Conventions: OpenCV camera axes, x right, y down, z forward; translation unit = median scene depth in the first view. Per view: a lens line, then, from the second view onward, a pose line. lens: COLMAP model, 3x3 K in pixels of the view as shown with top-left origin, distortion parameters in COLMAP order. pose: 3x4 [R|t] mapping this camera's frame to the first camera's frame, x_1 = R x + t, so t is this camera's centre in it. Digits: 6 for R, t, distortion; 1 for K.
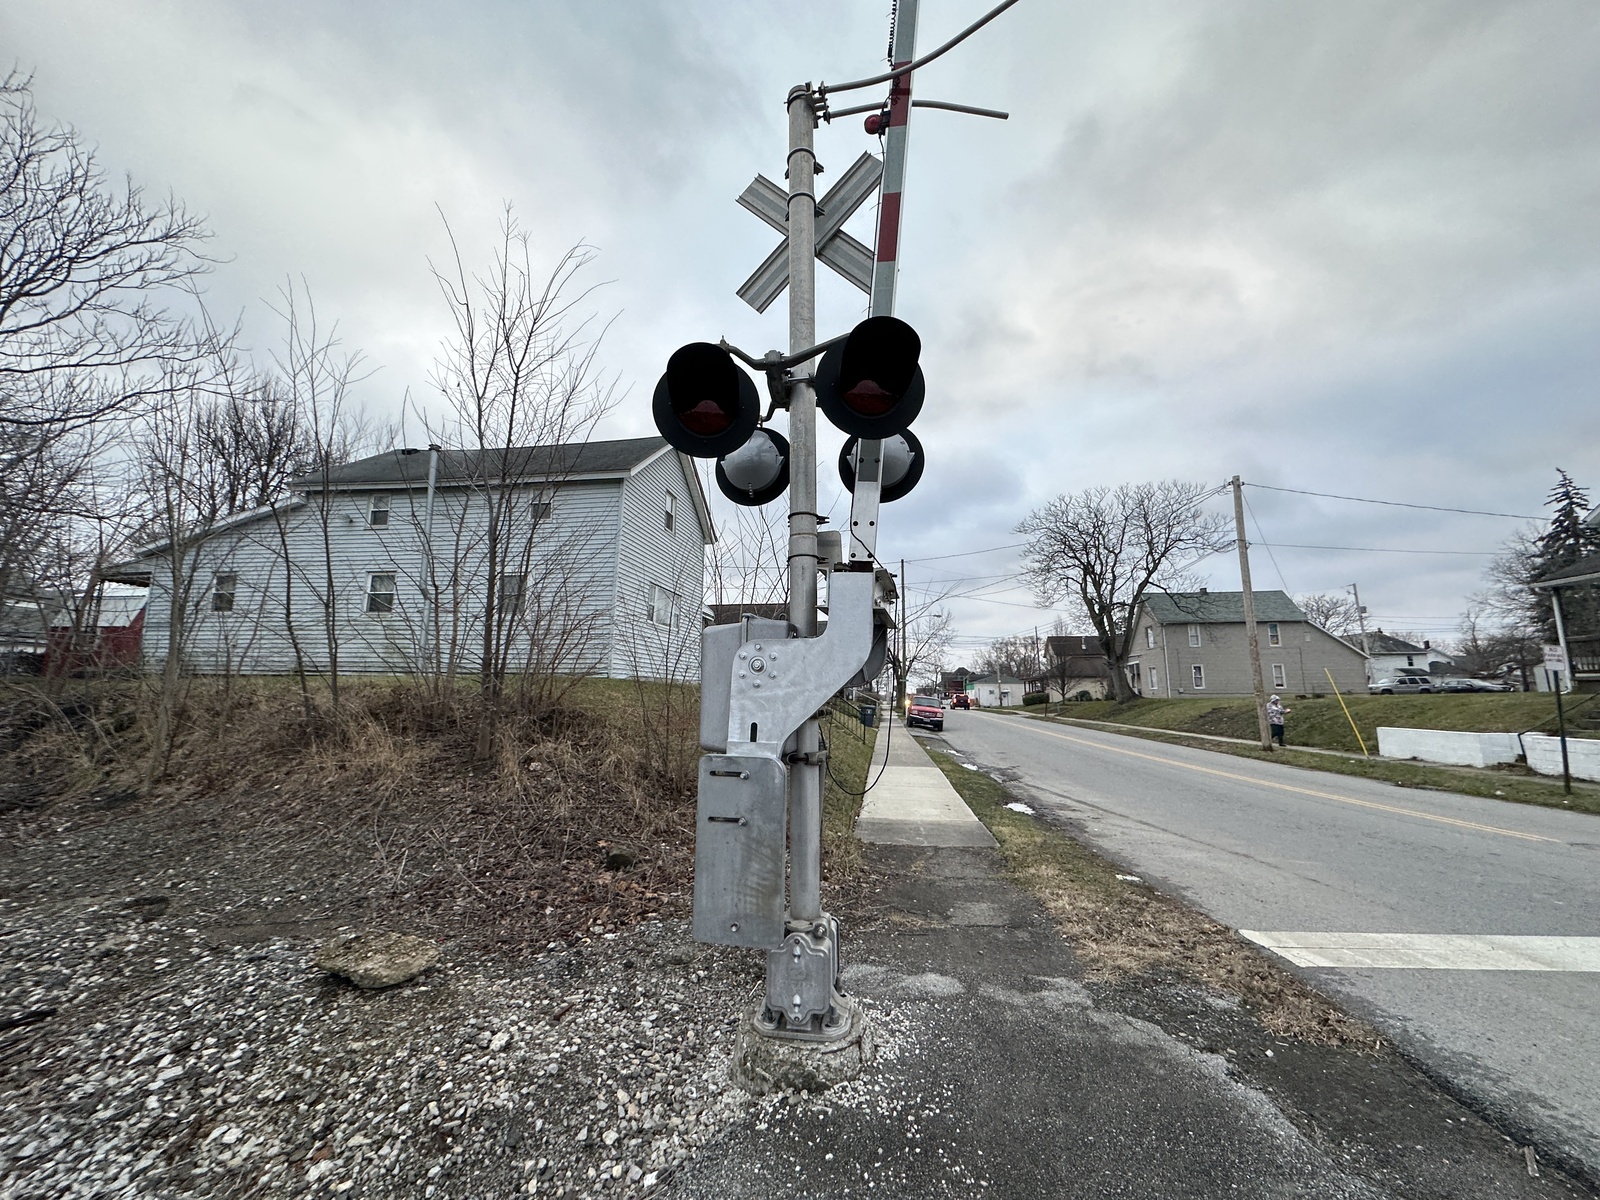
lens RADIAL K [[634.7, 0, 801.3], [0, 634.7, 598.3], [0, 0, 1]] dist [-0.002020, 0.000437]
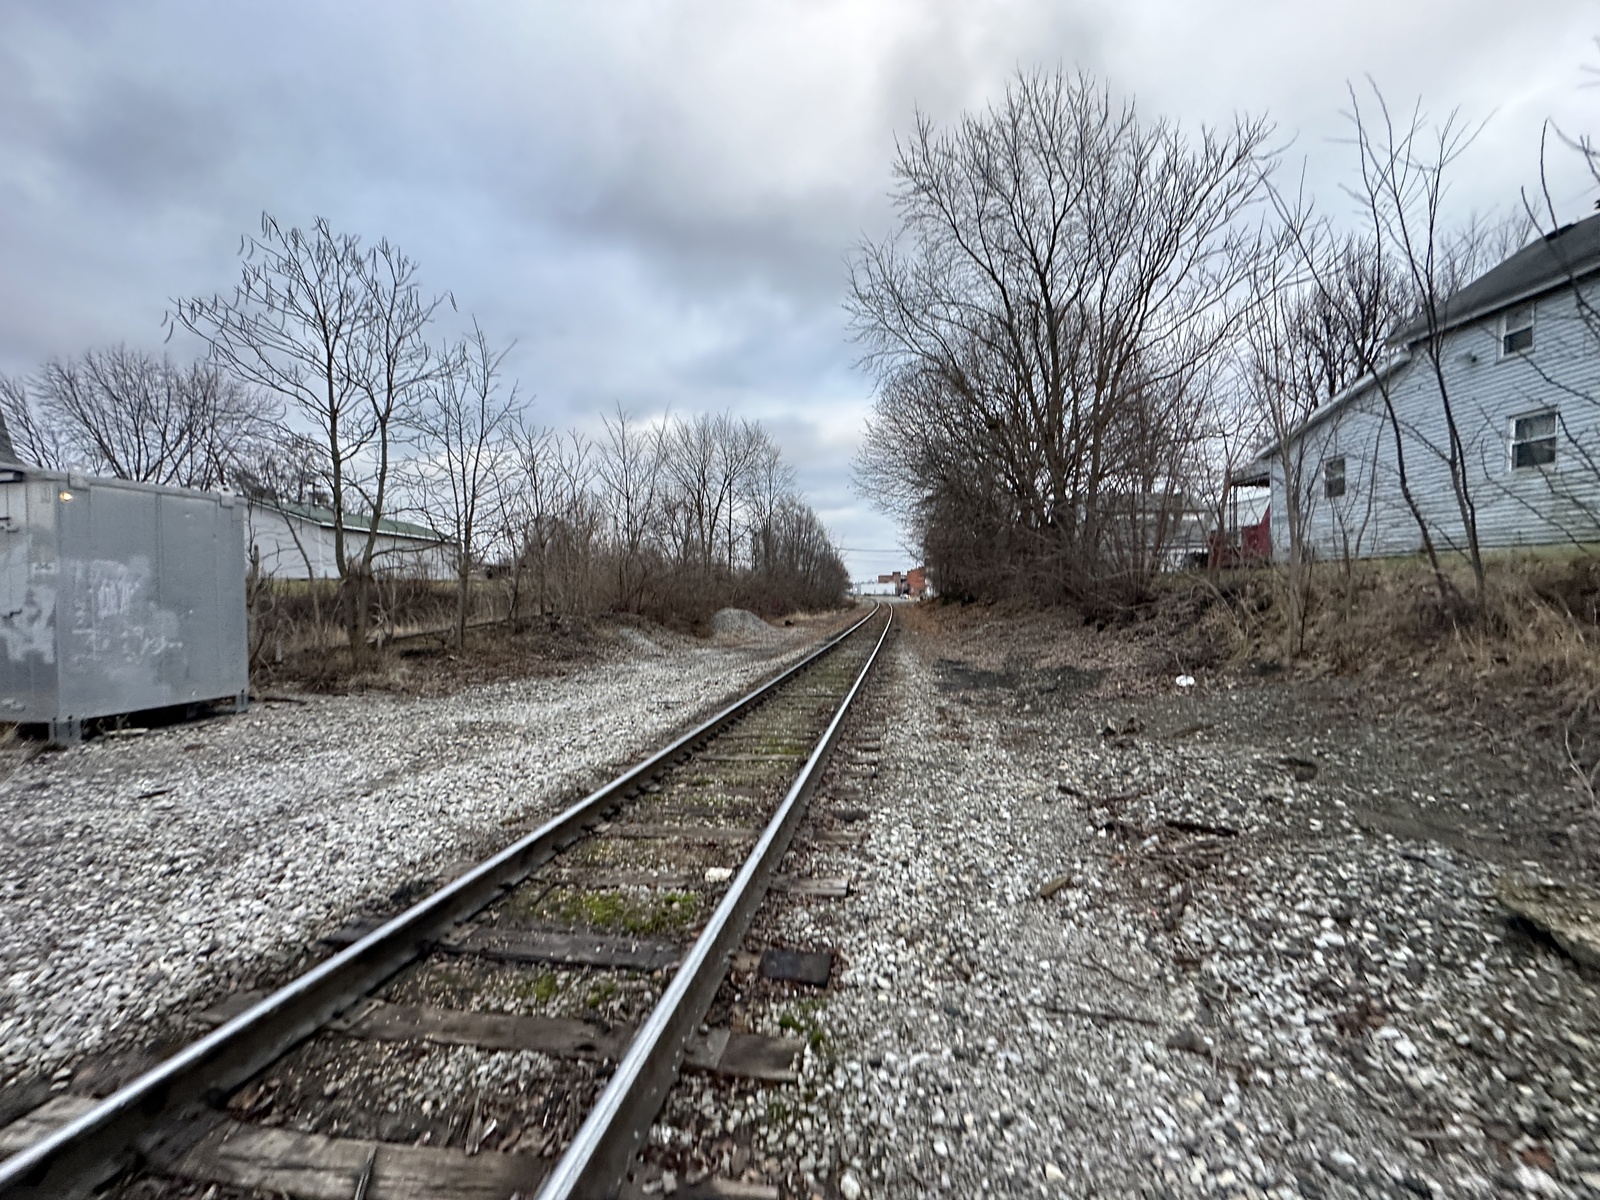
lens RADIAL K [[643.9, 0, 804.5], [0, 643.9, 601.9], [0, 0, 1]] dist [0.002648, -0.000257]
pose [[0.134087, 0.011529, -0.990902, -0.062473], [0.166289, 0.985492, 0.033968, 0.032855], [0.976918, -0.169331, 0.130225, 0.083660]]
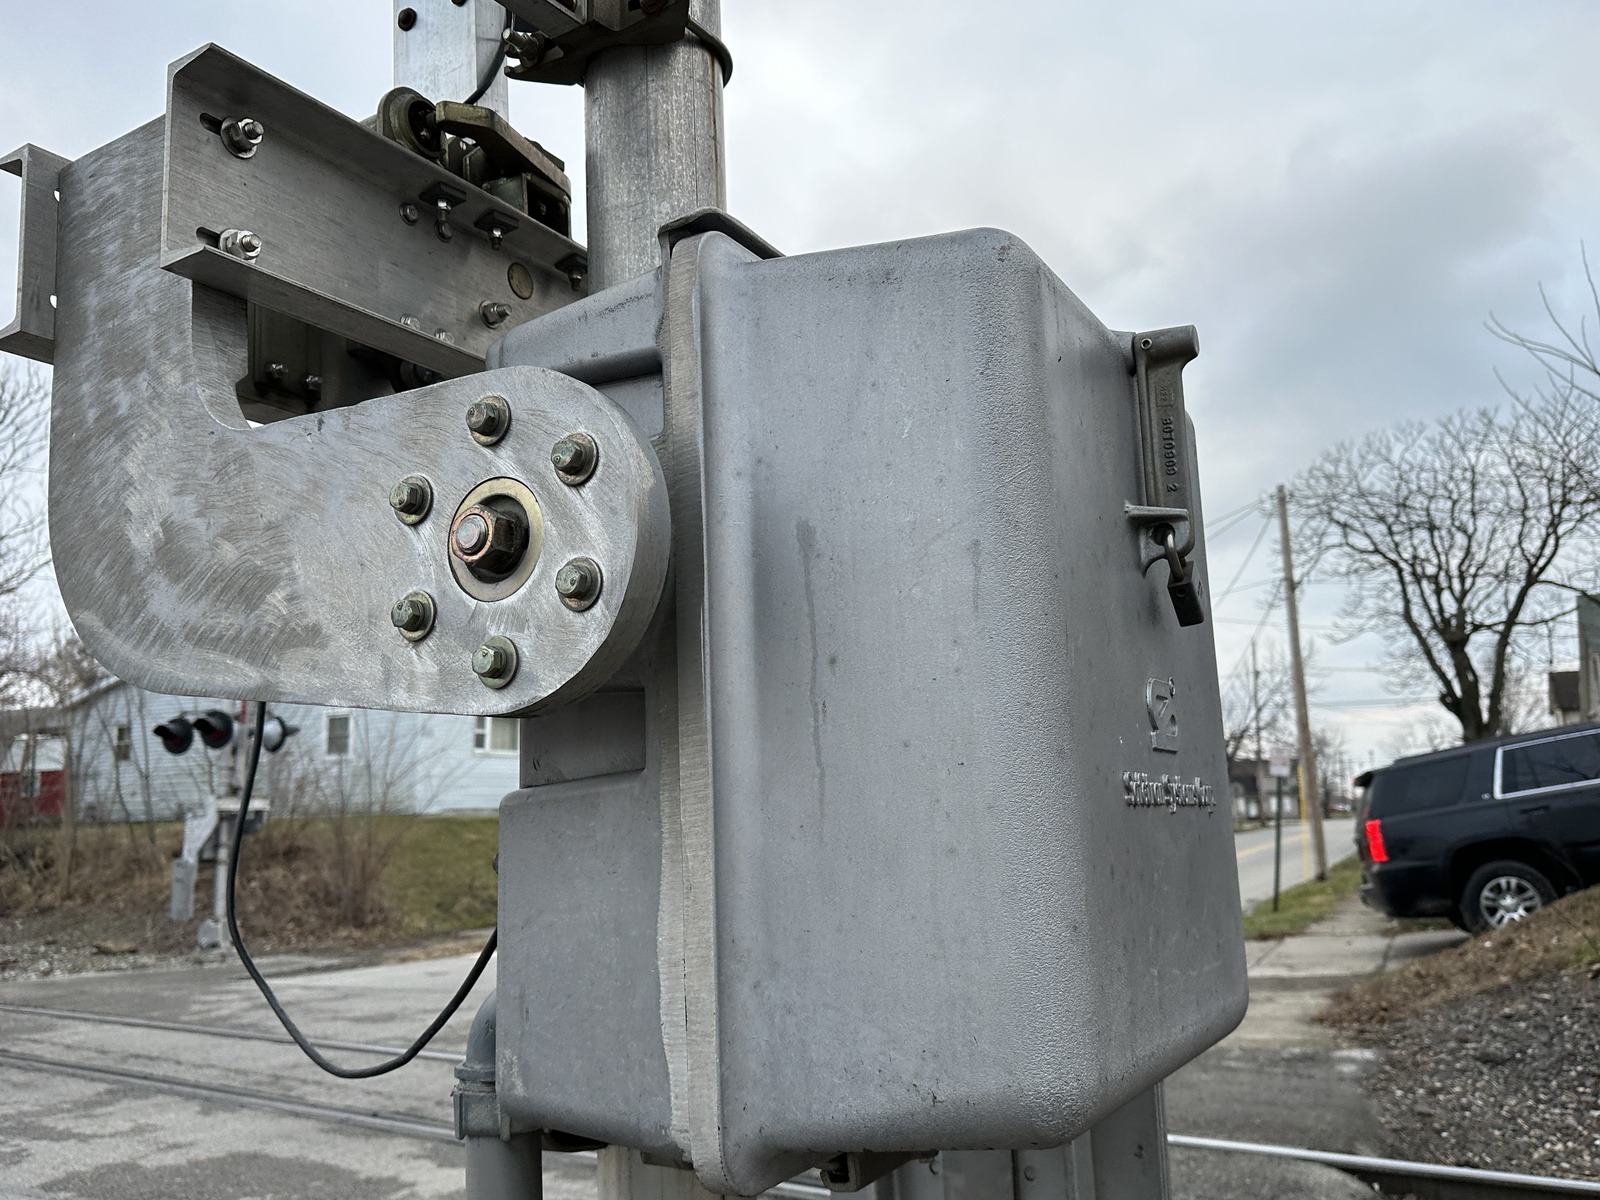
lens RADIAL K [[1331.6, 0, 795.9], [0, 1331.6, 605.1], [0, 0, 1]] dist [0.006984, 0.000625]
pose [[0.944679, -0.080129, -0.318057, 2.755687], [0.079522, 0.996722, -0.014916, -0.363177], [0.318210, -0.011202, 0.947954, -2.358841]]
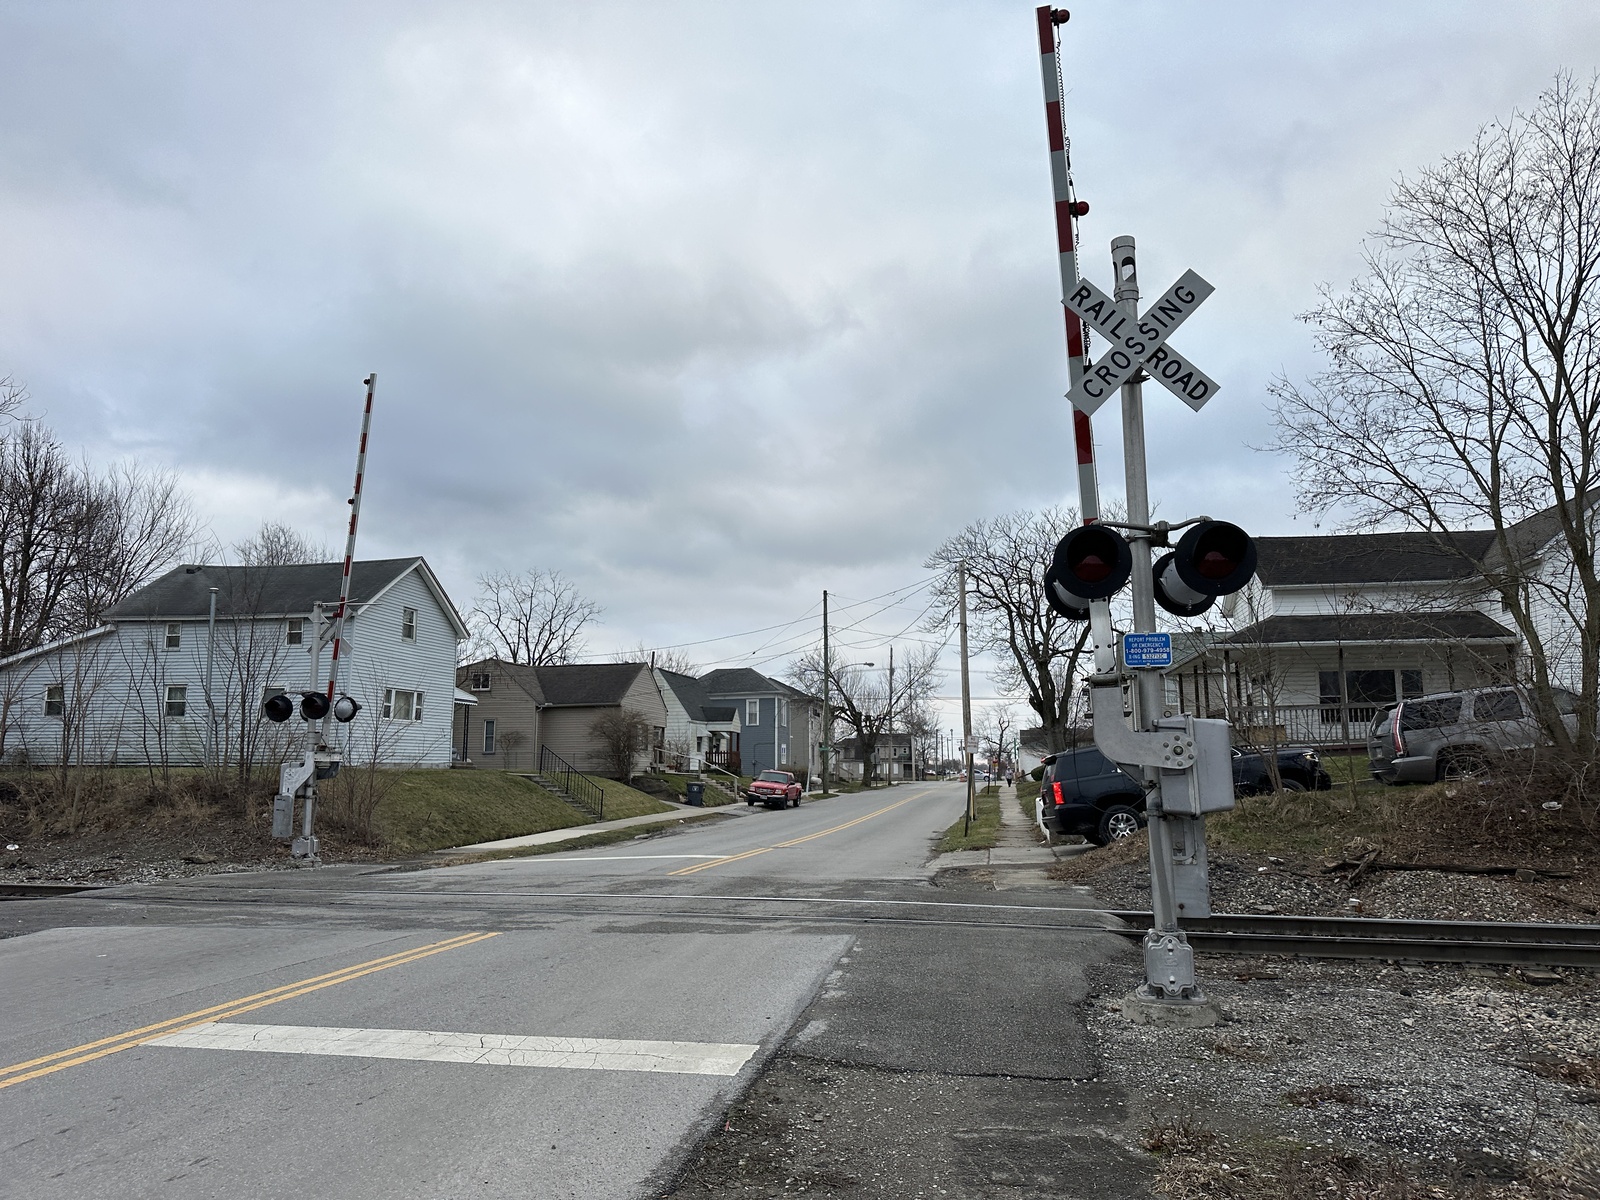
lens RADIAL K [[1115.8, 0, 794.9], [0, 1115.8, 608.3], [0, 0, 1]] dist [0.102668, -0.147610]
pose [[0.998235, -0.018085, -0.056564, 2.224791], [0.018644, 0.999782, 0.009365, -0.597858], [0.056382, -0.010403, 0.998355, -3.764597]]
